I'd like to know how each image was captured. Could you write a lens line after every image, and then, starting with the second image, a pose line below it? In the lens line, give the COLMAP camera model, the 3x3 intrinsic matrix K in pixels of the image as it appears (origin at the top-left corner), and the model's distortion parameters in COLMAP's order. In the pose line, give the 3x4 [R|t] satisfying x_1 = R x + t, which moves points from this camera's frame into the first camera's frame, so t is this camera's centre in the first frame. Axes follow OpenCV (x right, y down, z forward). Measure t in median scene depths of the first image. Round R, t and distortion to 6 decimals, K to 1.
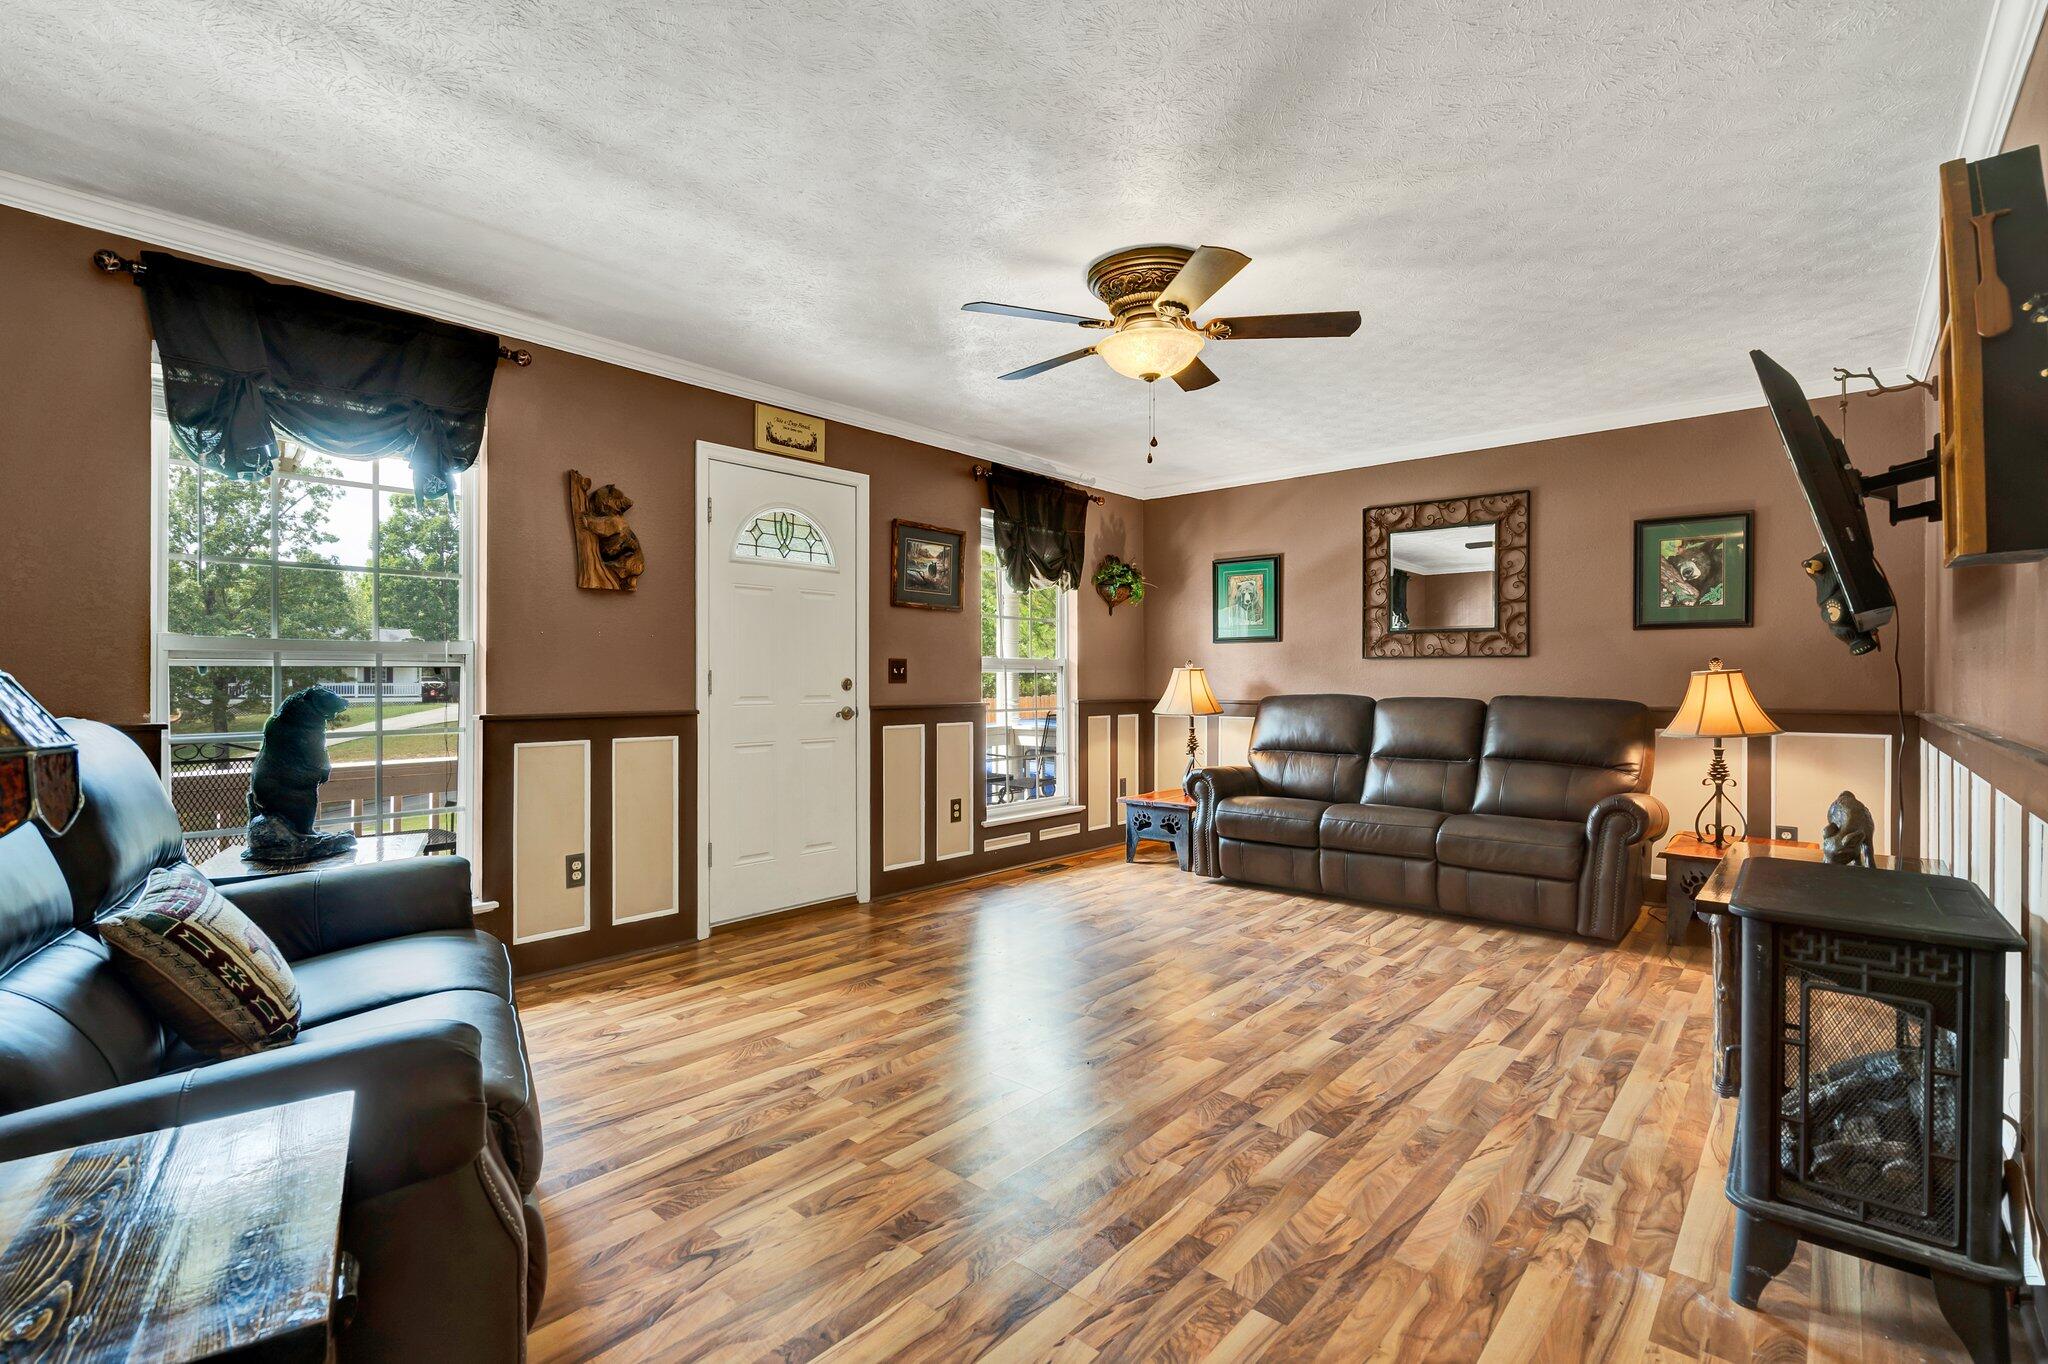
lens RADIAL K [[939.8, 0, 1023.0], [0, 939.8, 676.7], [0, 0, 1]] dist [-0.001362, 0.000834]
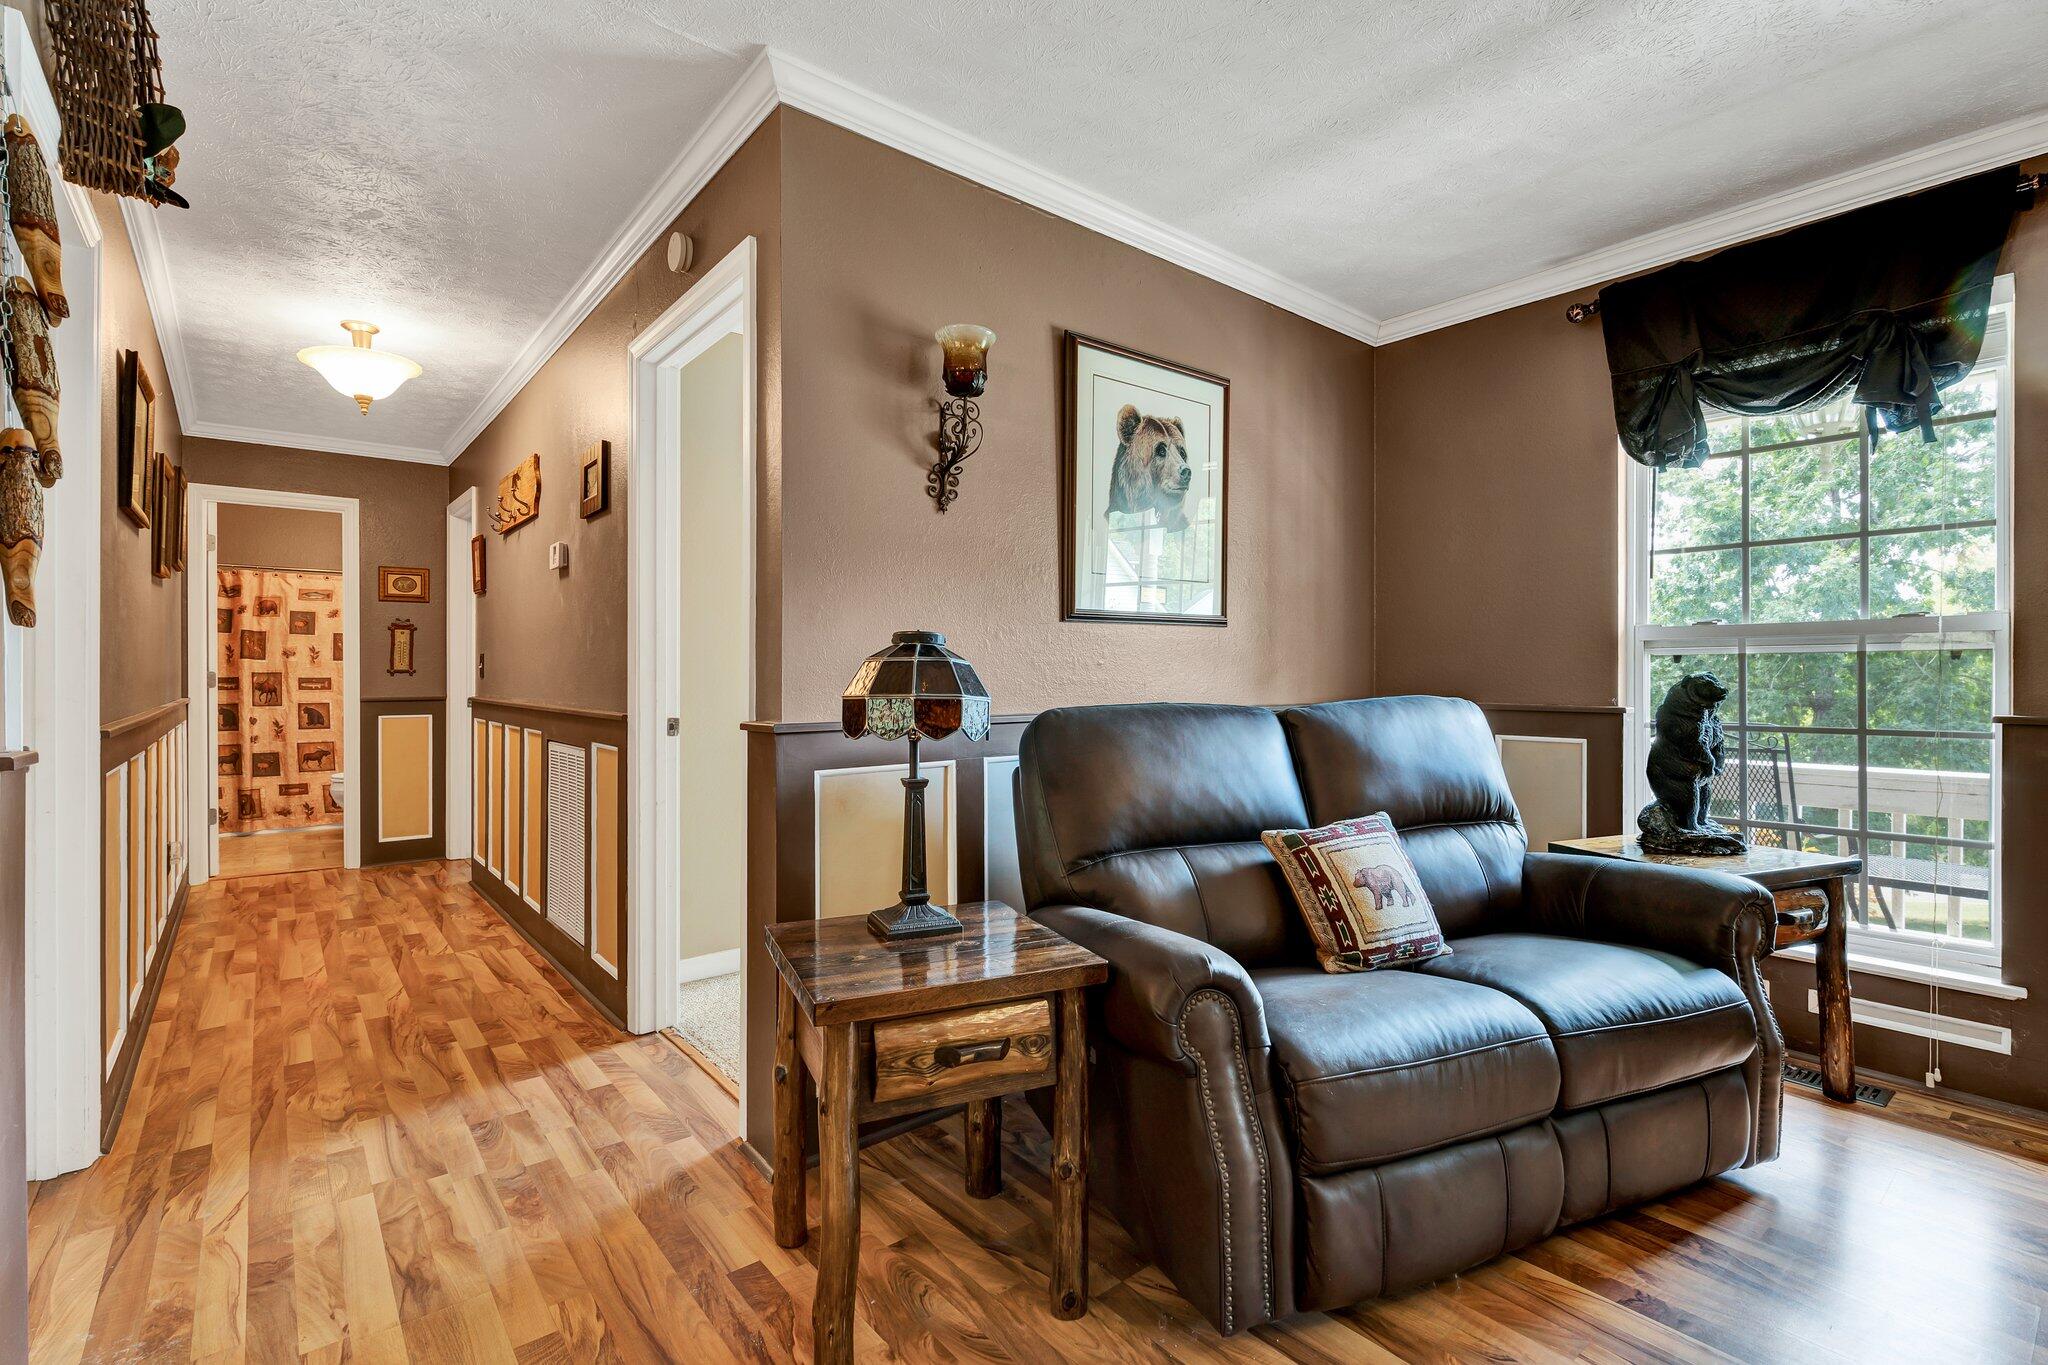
lens RADIAL K [[932.6, 0, 1023.6], [0, 932.6, 675.4], [0, 0, 1]] dist [-0.002994, 0.000479]
pose [[-0.162650, 0.000523, -0.986684, 0.266553], [0.004023, 0.999992, -0.000133, 0.008961], [0.986676, -0.003991, -0.162651, 0.450660]]
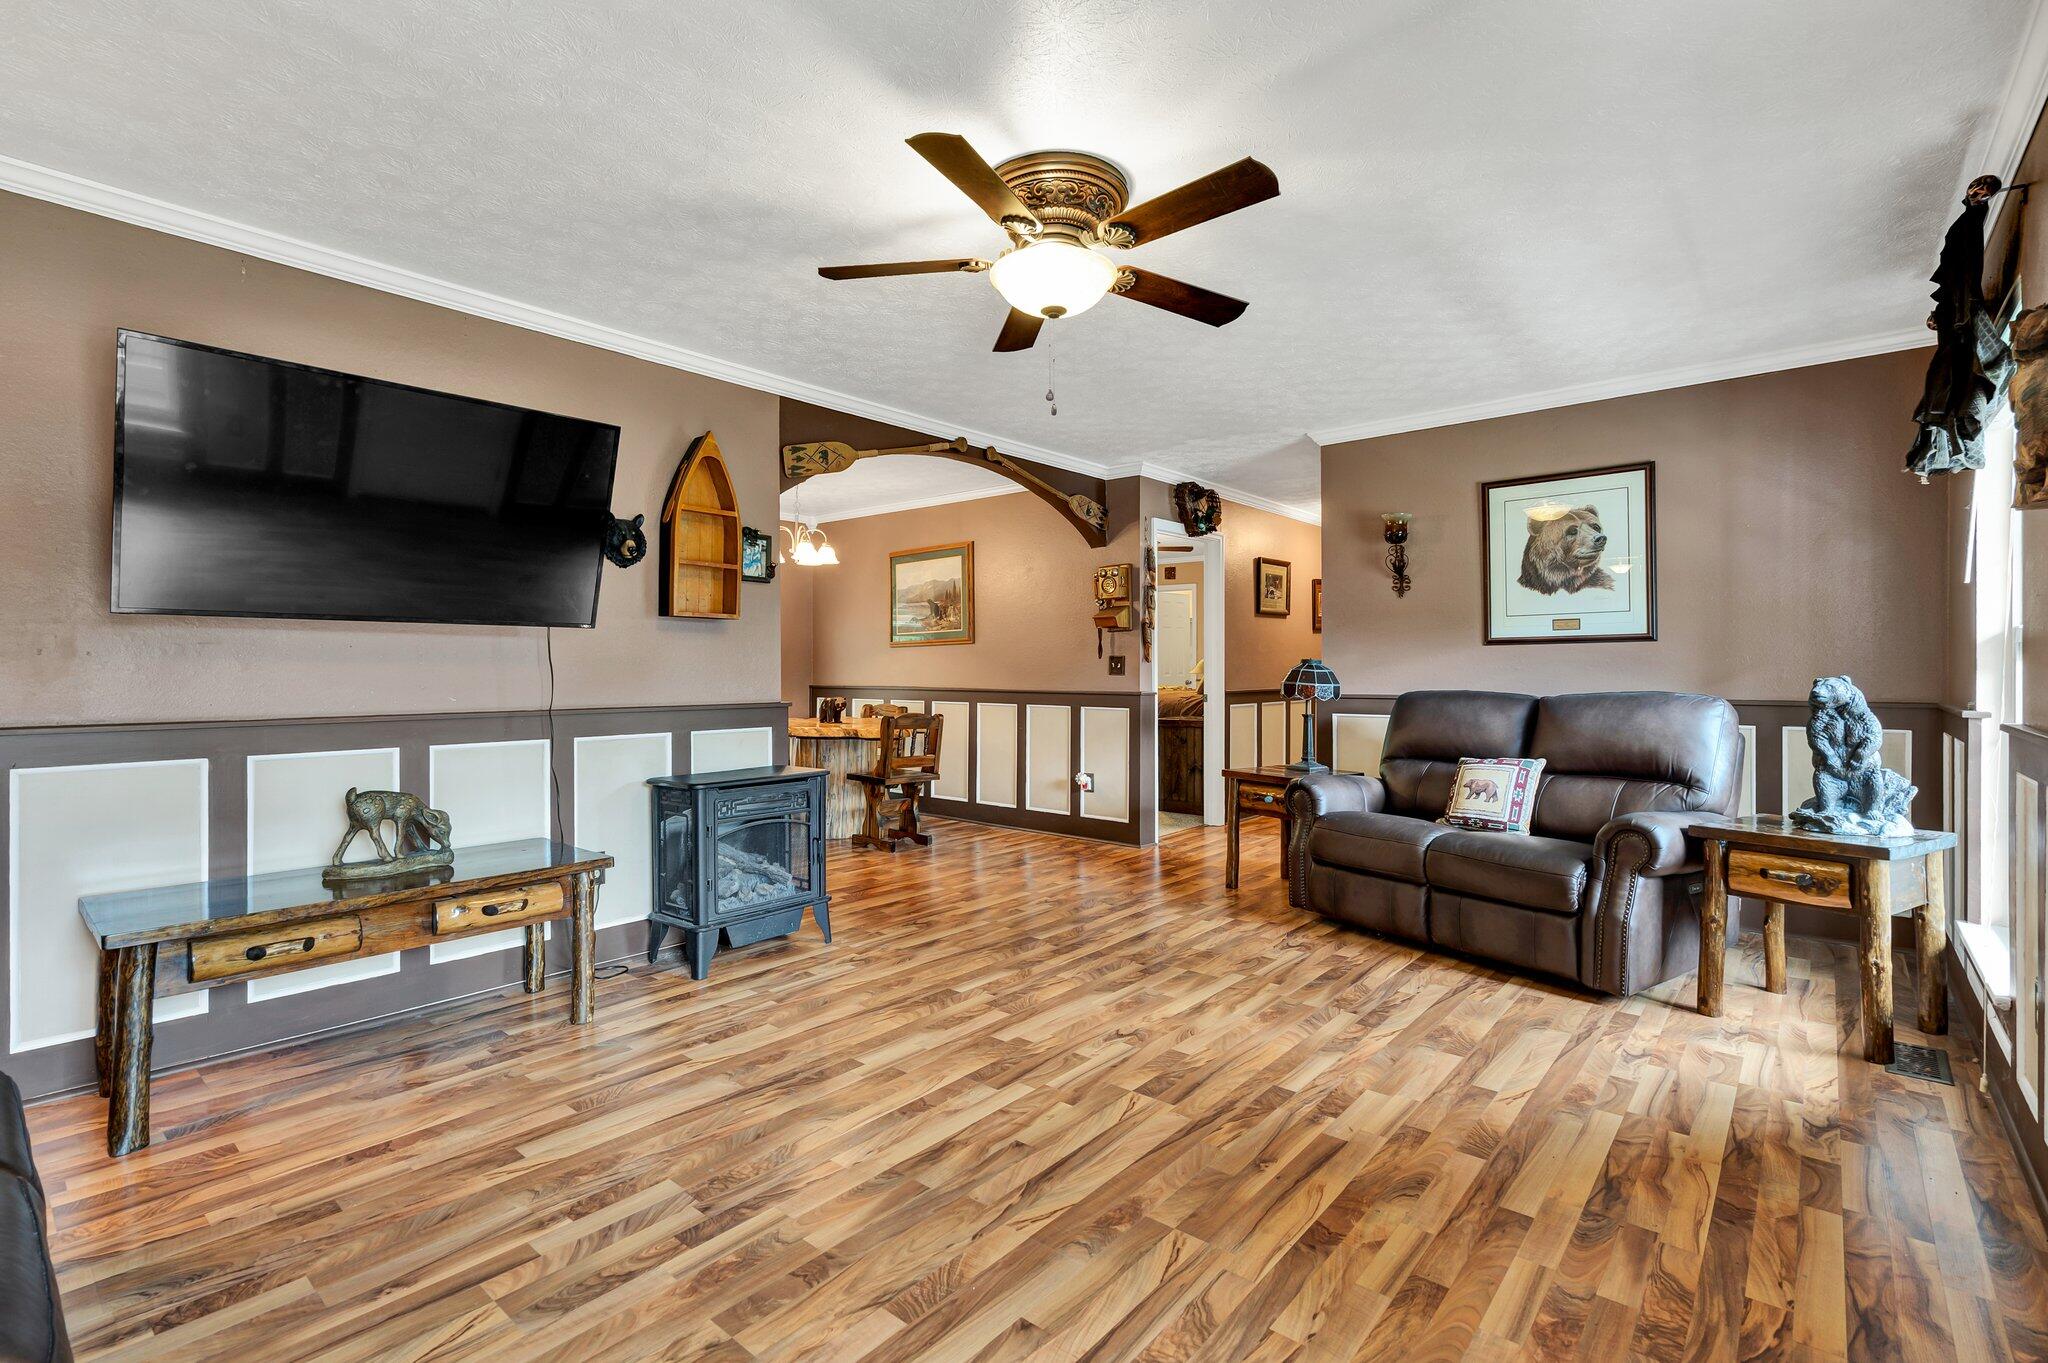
lens RADIAL K [[932.6, 0, 1023.6], [0, 932.6, 674.4], [0, 0, 1]] dist [-0.002994, 0.000479]
pose [[-0.999920, 0.000989, -0.012641, 0.187945], [0.000950, 0.999995, 0.003103, 0.001357], [0.012644, 0.003091, -0.999915, 1.979600]]
